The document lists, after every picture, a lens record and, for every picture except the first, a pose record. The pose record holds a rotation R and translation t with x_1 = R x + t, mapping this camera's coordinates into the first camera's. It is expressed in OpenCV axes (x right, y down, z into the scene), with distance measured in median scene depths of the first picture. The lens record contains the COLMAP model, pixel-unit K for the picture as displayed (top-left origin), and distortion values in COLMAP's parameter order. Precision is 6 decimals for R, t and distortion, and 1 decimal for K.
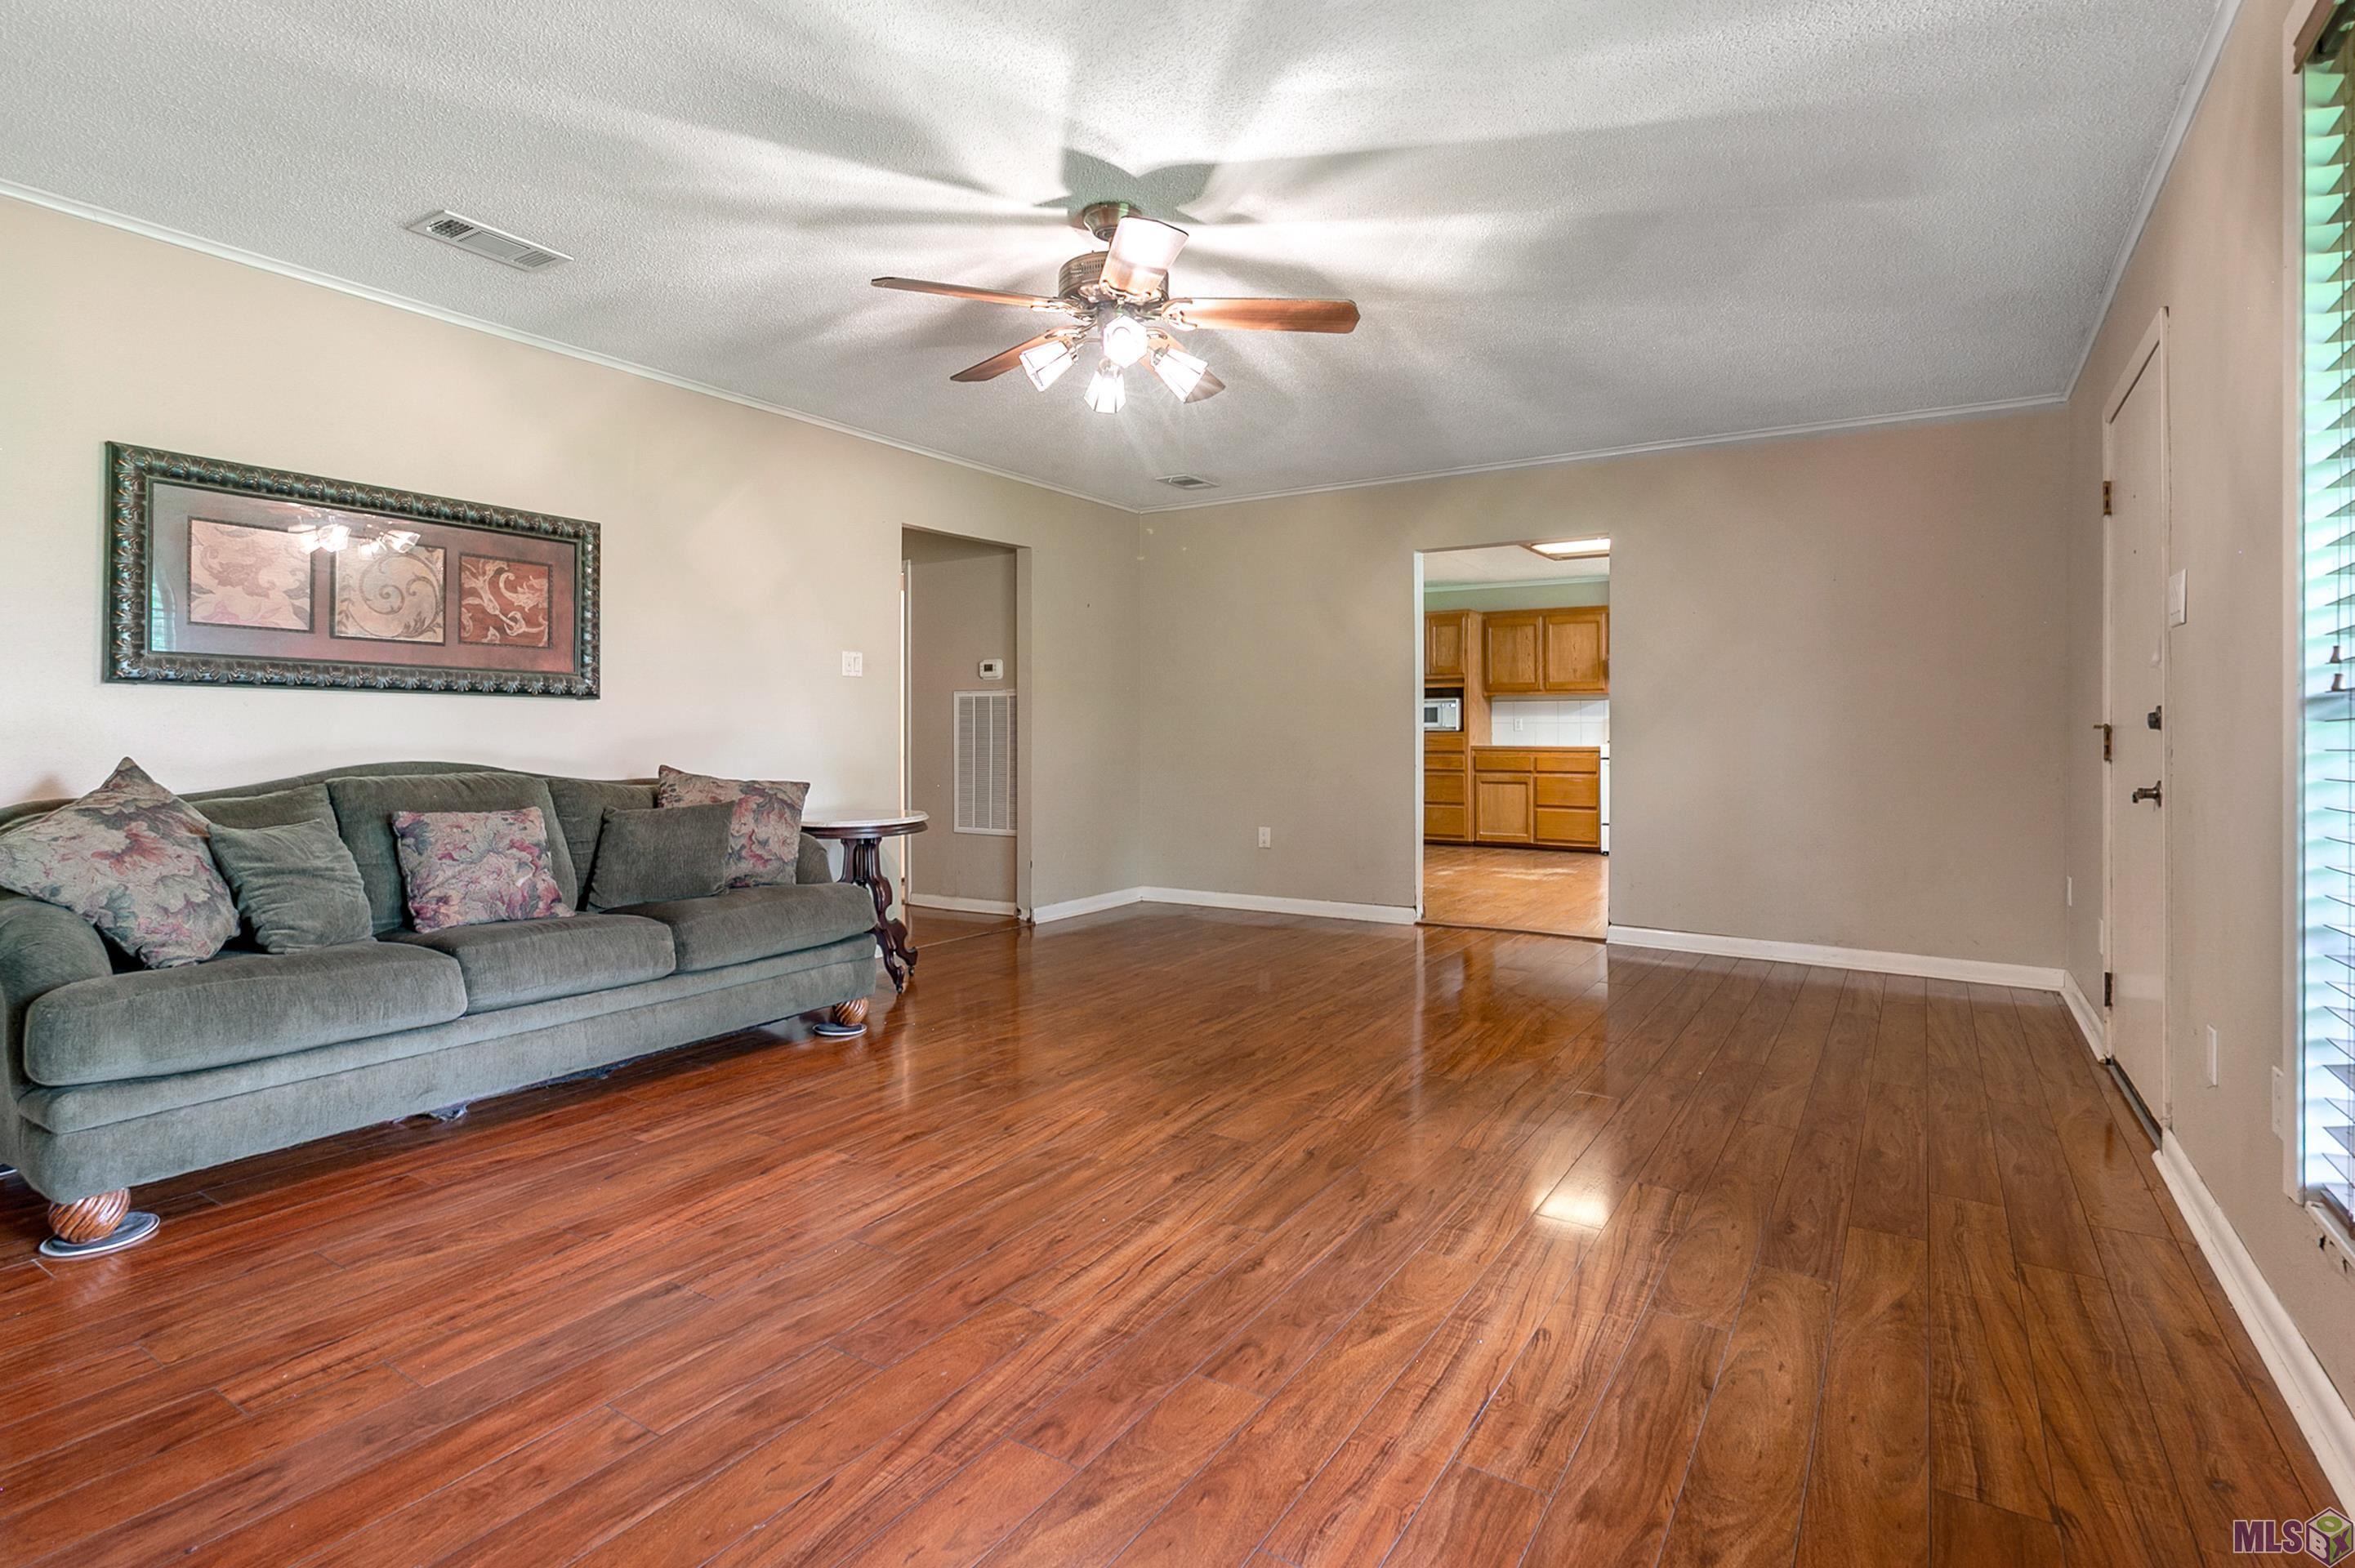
lens RADIAL K [[1169.2, 0, 1182.1], [0, 1169.2, 719.6], [0, 0, 1]] dist [0.001312, 0.000168]
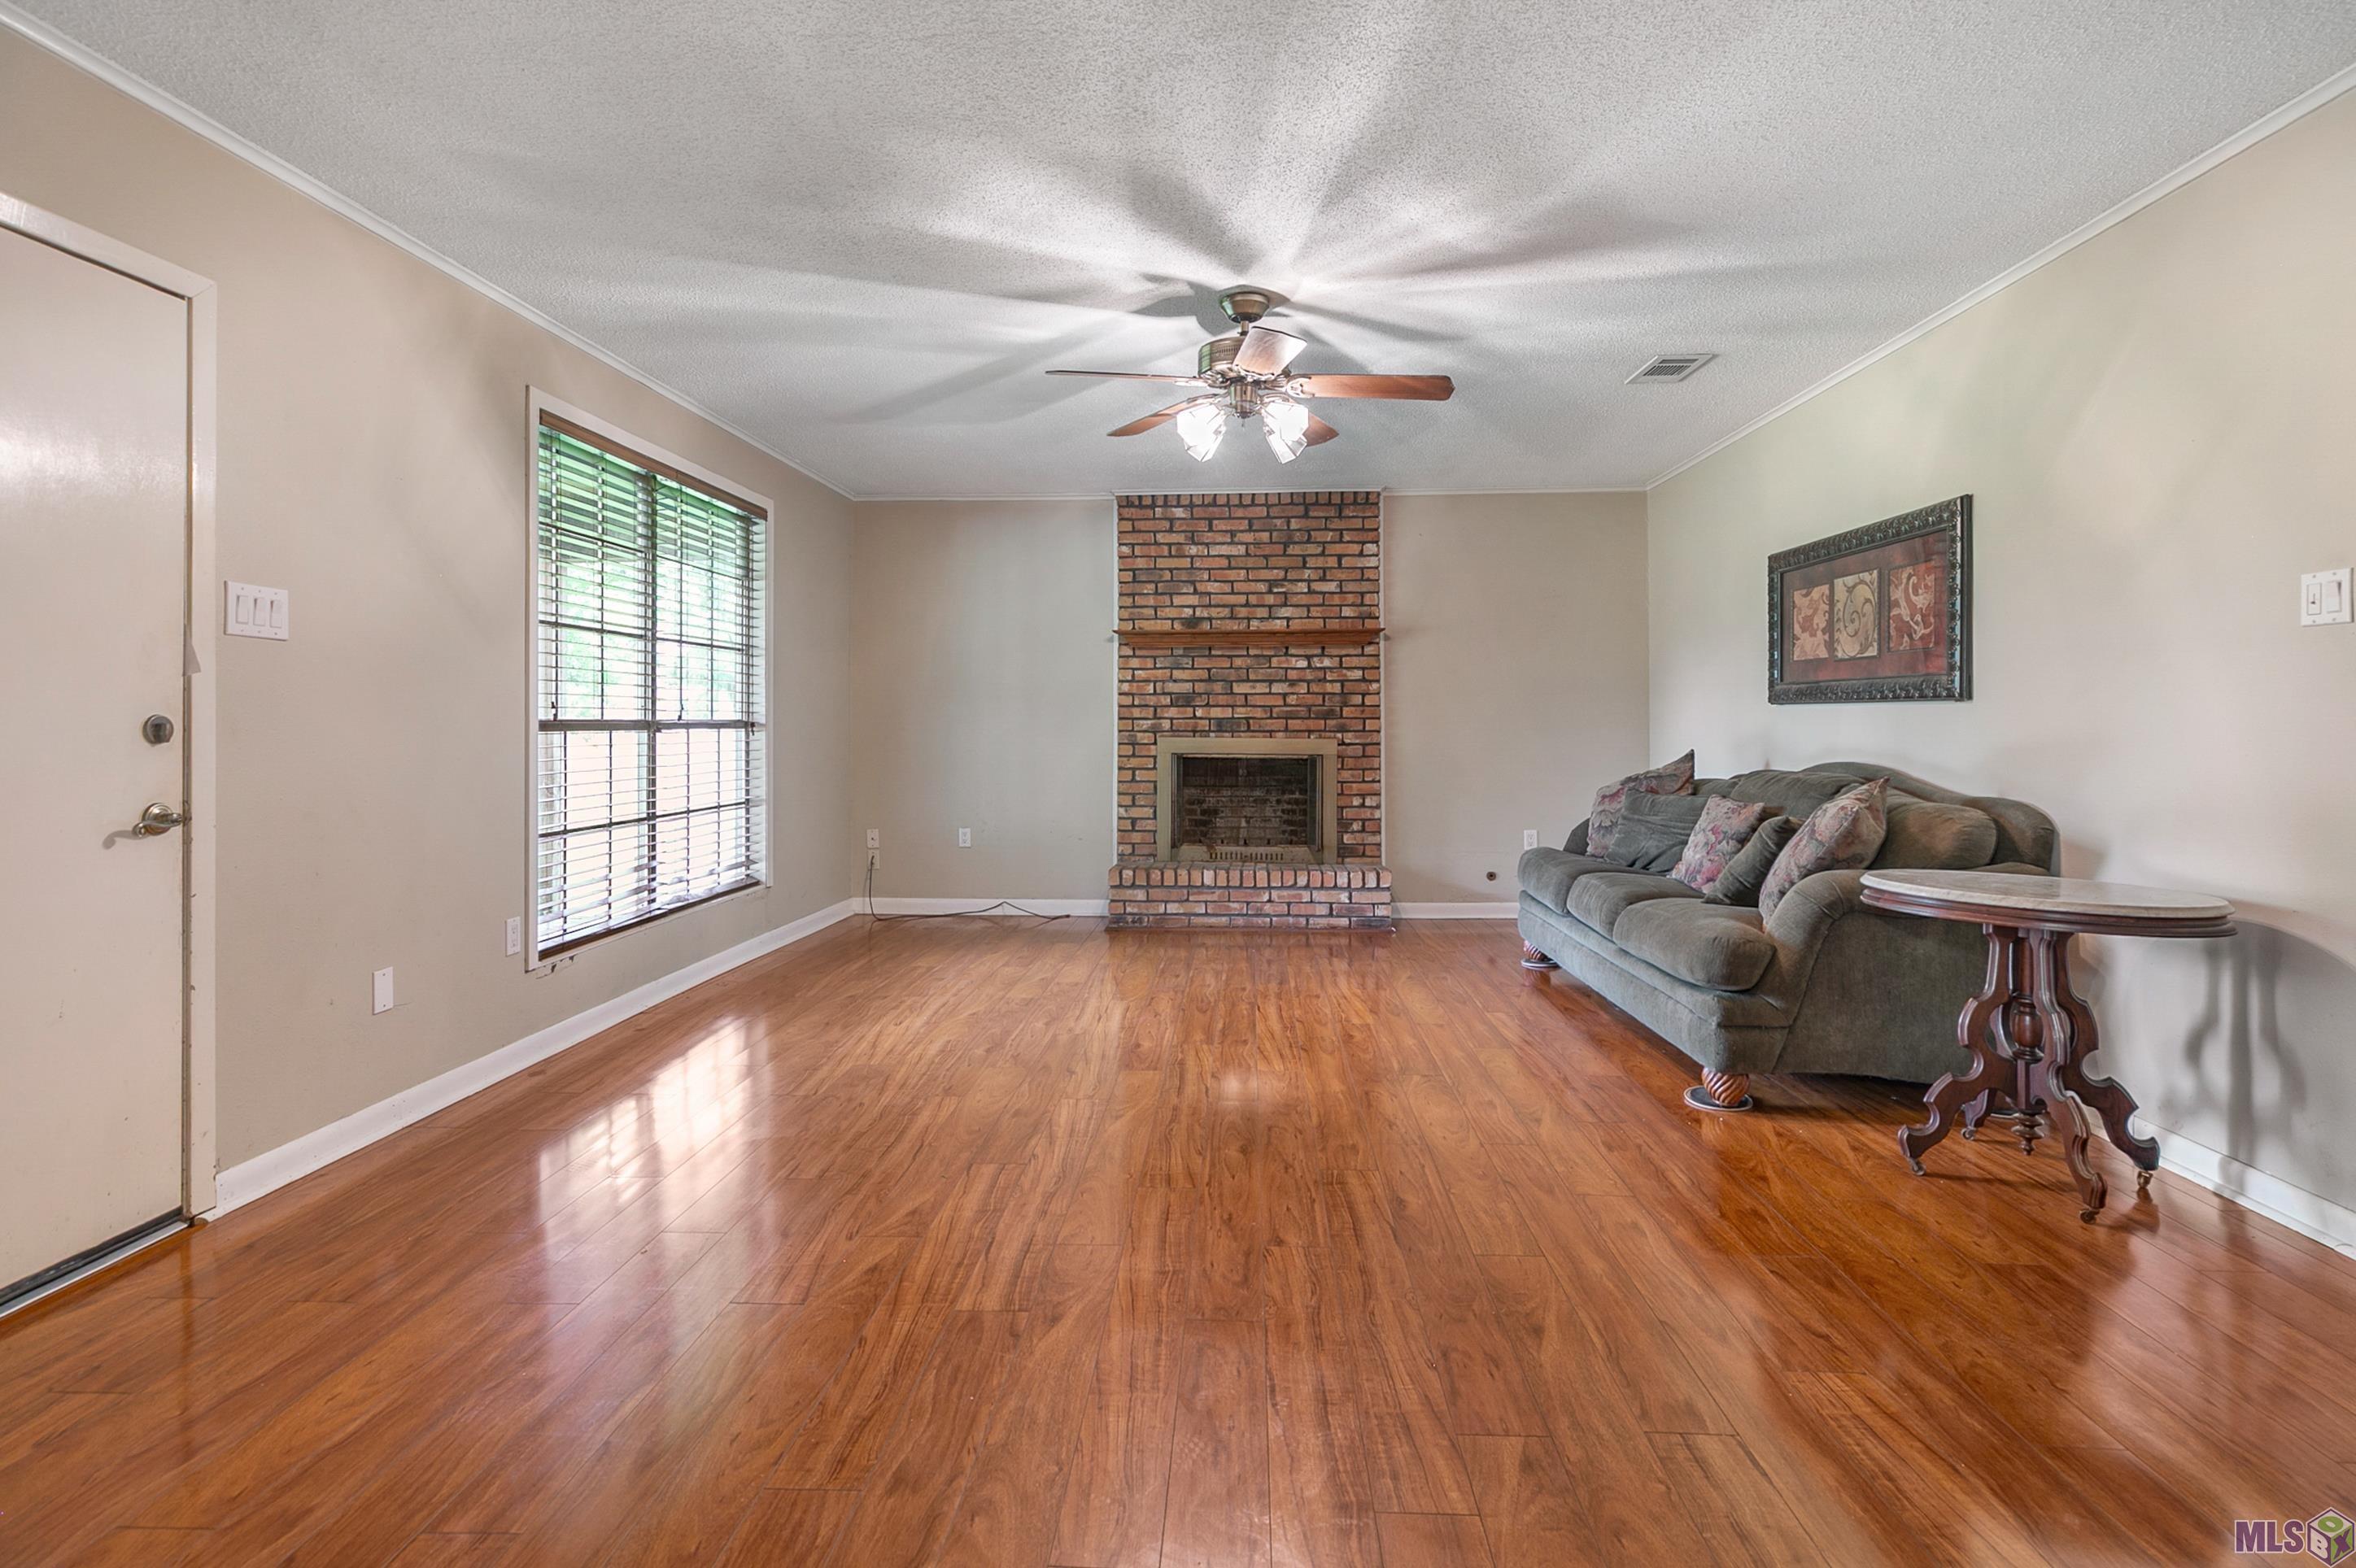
lens RADIAL K [[1169.6, 0, 1182.6], [0, 1169.6, 719.5], [0, 0, 1]] dist [0.001312, 0.000168]
pose [[-0.872868, -0.002936, -0.487947, 0.458803], [0.006085, 0.999839, -0.016902, 0.008695], [0.487918, -0.017722, -0.872710, 1.599838]]
